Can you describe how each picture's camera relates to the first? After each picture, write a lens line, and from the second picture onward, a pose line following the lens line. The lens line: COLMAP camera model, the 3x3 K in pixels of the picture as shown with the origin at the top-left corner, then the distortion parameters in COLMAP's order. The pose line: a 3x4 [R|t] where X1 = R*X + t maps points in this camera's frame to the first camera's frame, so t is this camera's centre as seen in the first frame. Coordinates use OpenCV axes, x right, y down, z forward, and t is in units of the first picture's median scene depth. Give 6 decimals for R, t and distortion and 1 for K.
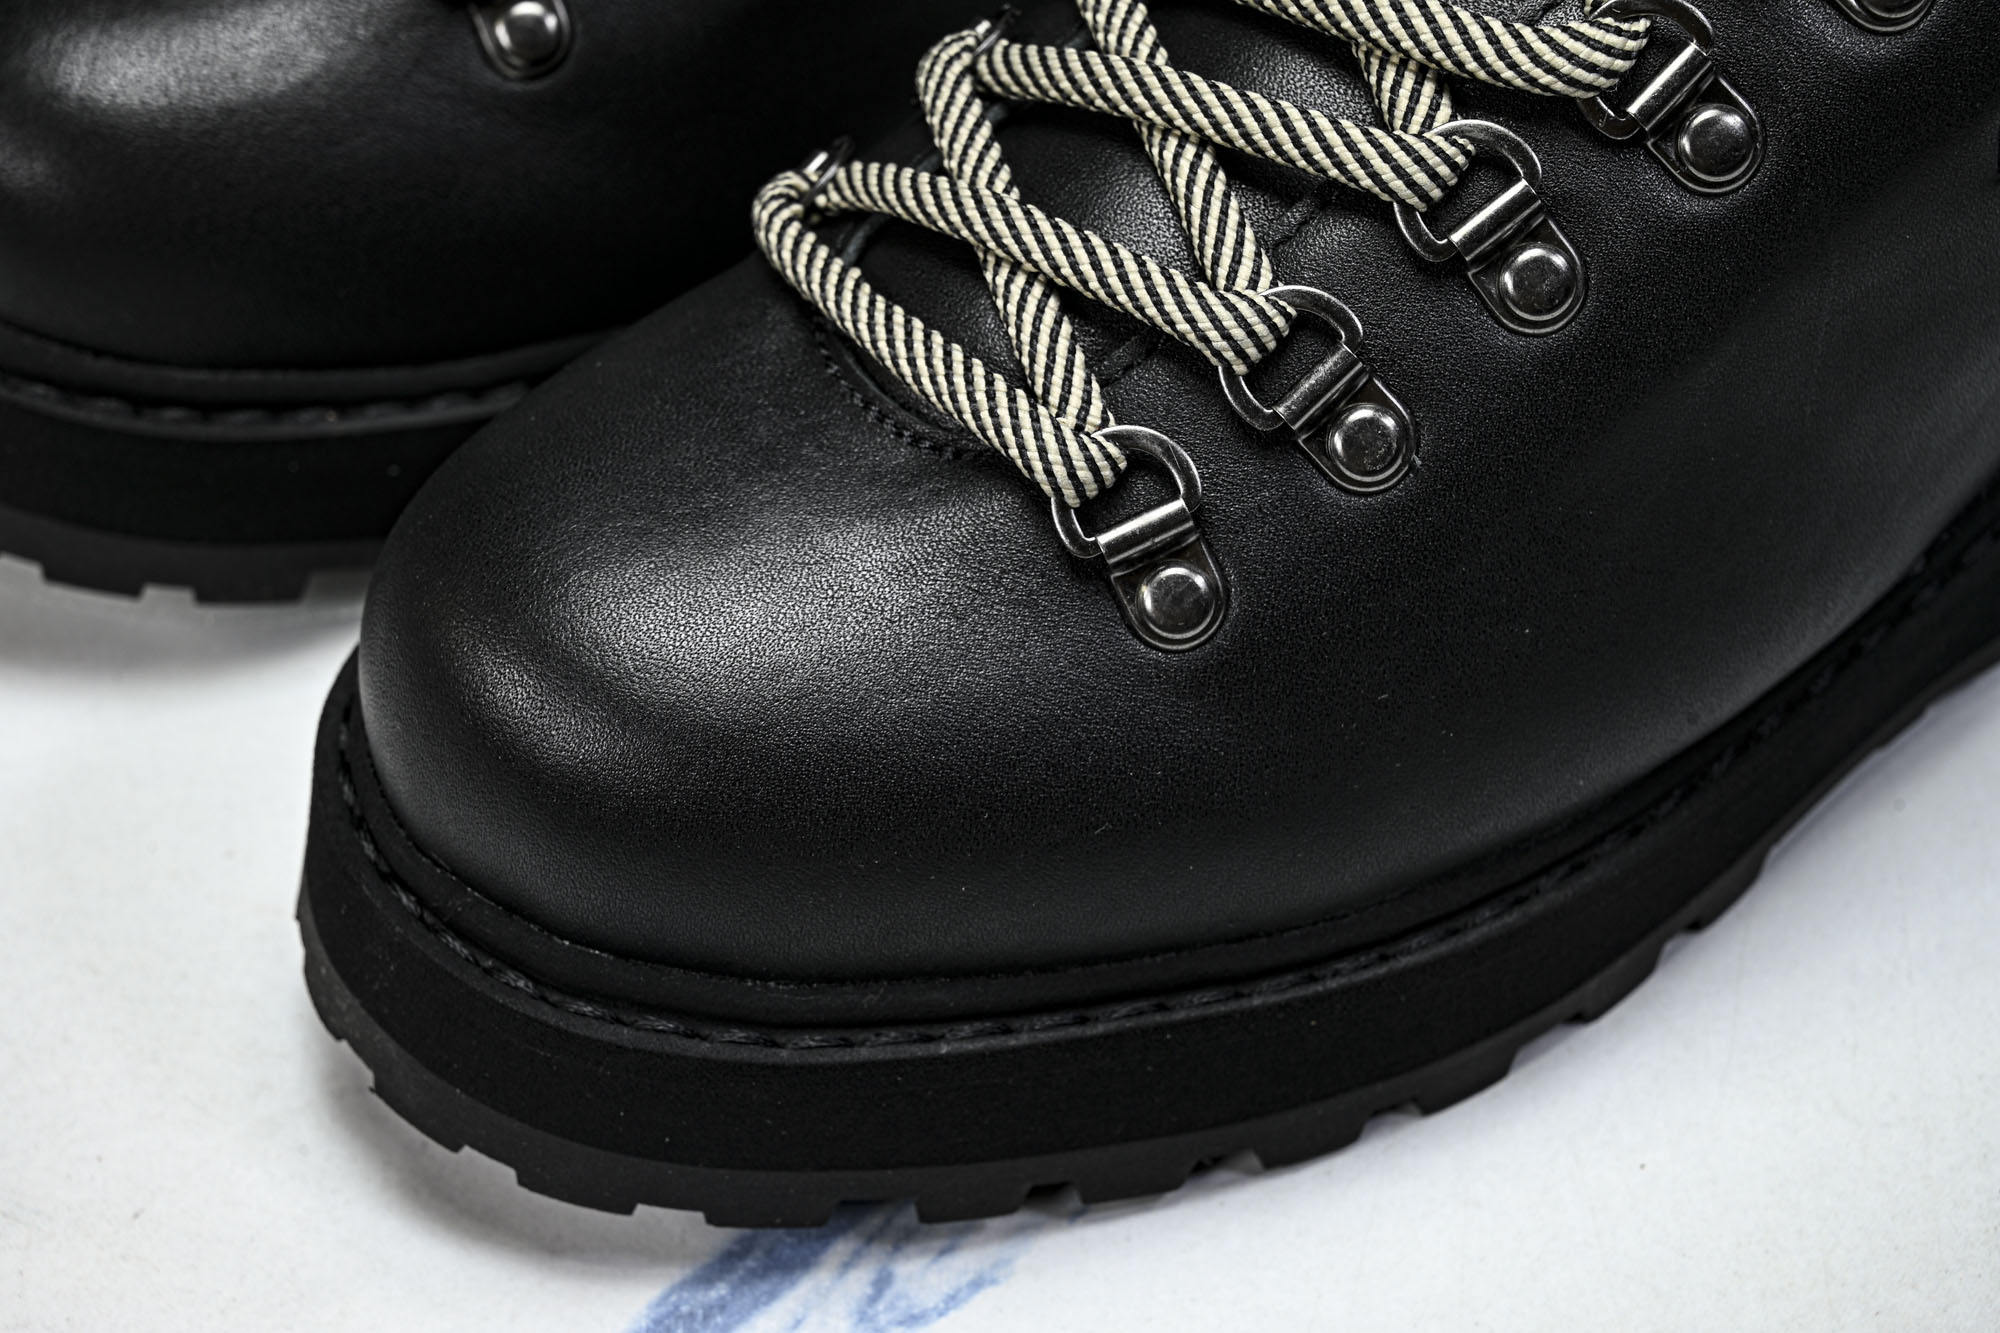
lens RADIAL K [[4210.6, 0, 999.5], [0, 4210.6, 665.2], [0, 0, 1]] dist [-0.009139, 0.000000]
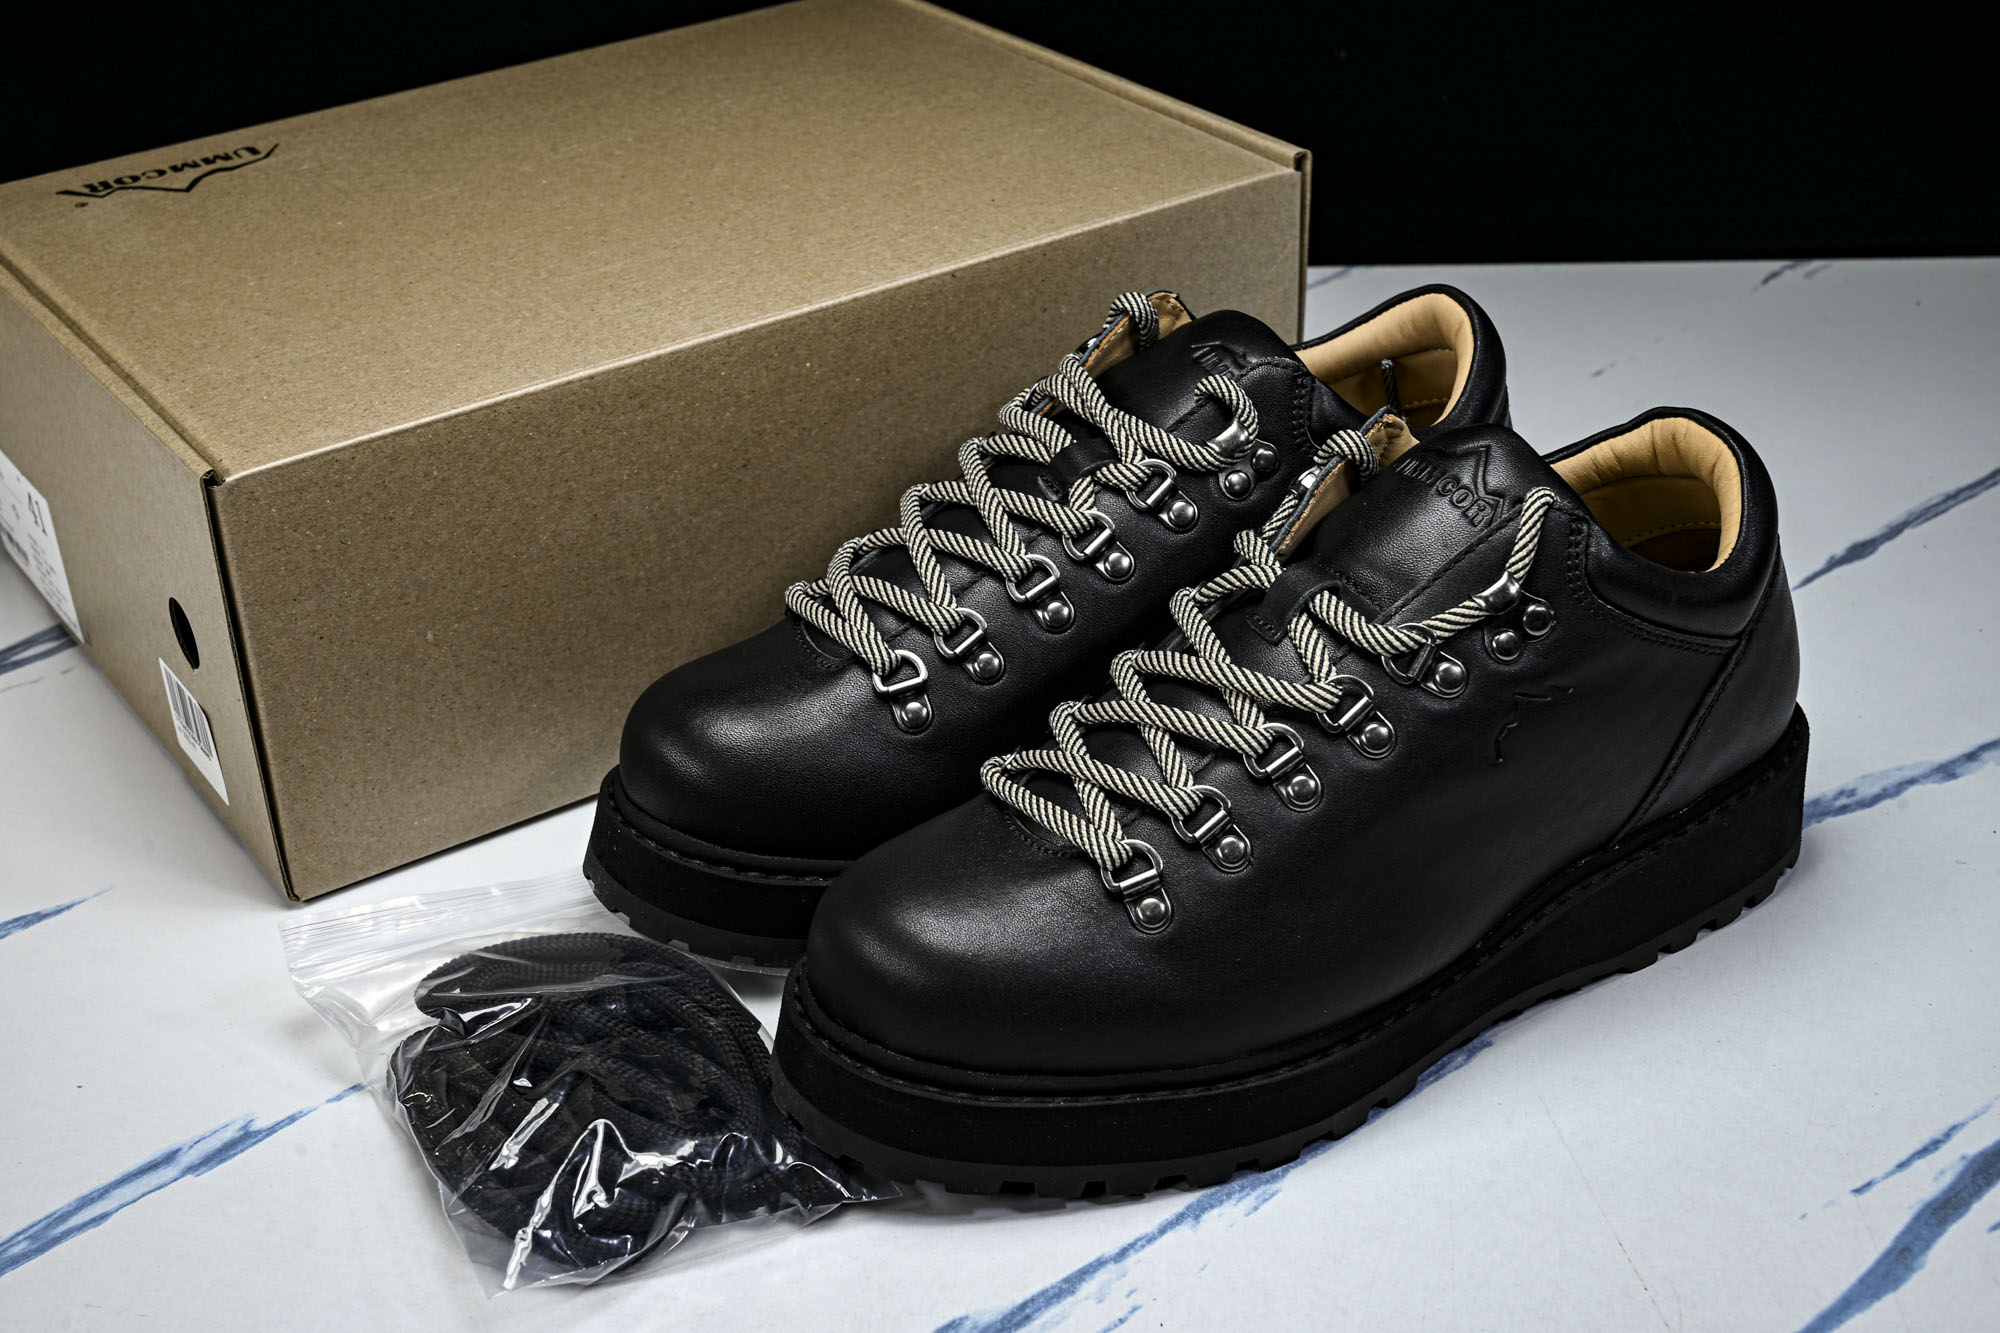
lens RADIAL K [[2757.1, 0, 1000.6], [0, 2757.1, 667.1], [0, 0, 1]] dist [0.003284, 0.000000]
pose [[0.999204, 0.023569, -0.032174, 0.002572], [-0.031924, 0.956205, -0.290951, 0.310850], [0.023907, 0.291746, 0.956197, -0.551754]]
